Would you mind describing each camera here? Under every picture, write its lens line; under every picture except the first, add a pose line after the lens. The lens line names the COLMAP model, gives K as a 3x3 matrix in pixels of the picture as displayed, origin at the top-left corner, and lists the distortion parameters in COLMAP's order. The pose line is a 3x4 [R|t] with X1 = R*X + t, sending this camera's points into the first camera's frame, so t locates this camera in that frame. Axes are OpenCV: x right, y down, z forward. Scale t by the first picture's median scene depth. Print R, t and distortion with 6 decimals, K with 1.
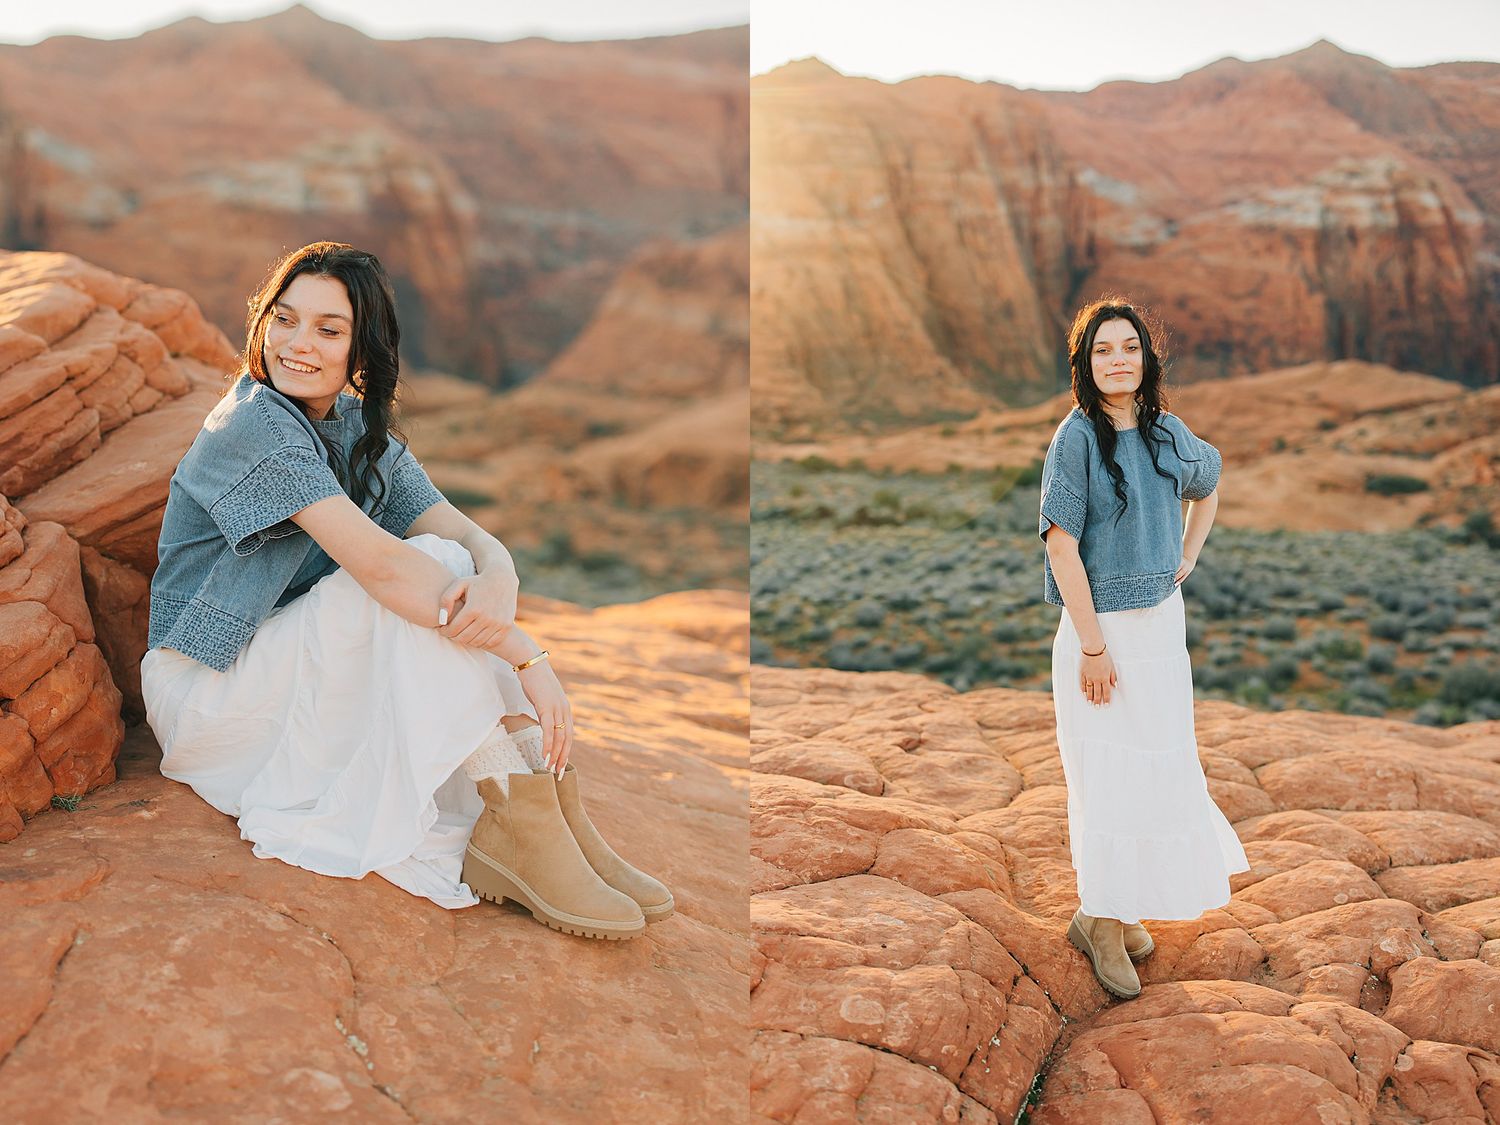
lens RADIAL K [[2187.5, 0, 725.5], [0, 2187.5, 634.3], [0, 0, 1]] dist [0.014828, 0.000000]
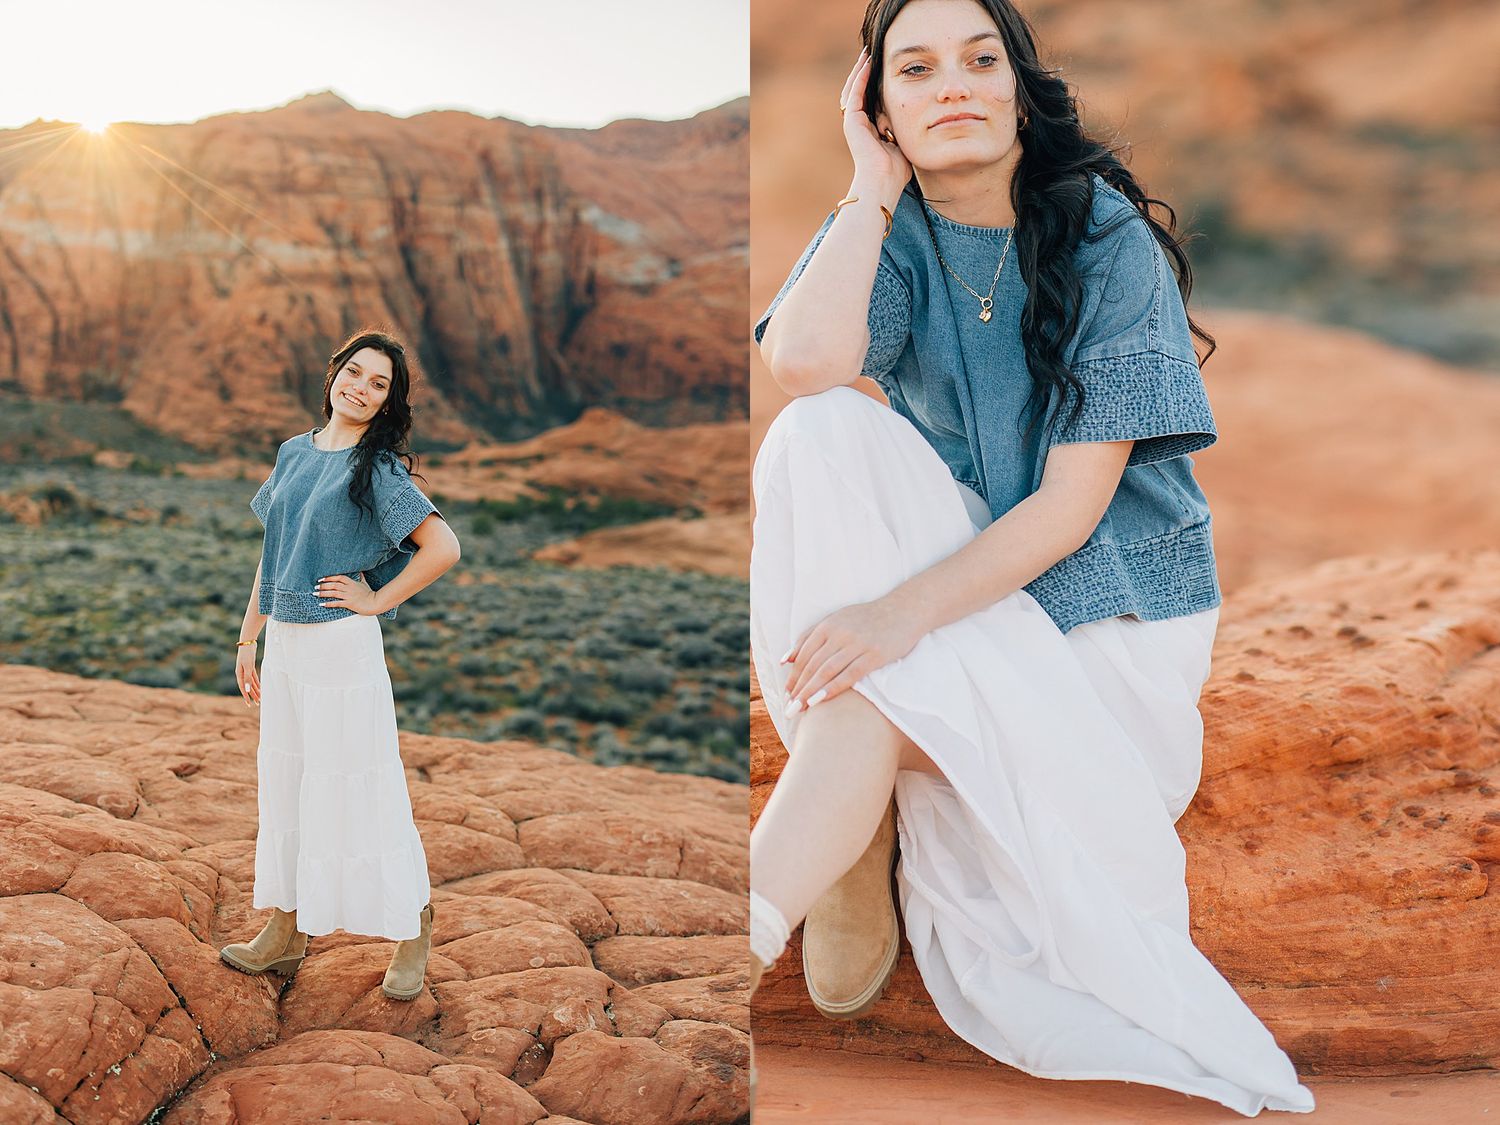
lens RADIAL K [[2187.5, 0, 703.2], [0, 2187.5, 574.2], [0, 0, 1]] dist [0.014828, 0.000000]
pose [[0.976989, 0.061228, -0.204312, 0.433915], [-0.066372, 0.997625, -0.018414, -0.031193], [0.202699, 0.031551, 0.978733, 0.042729]]
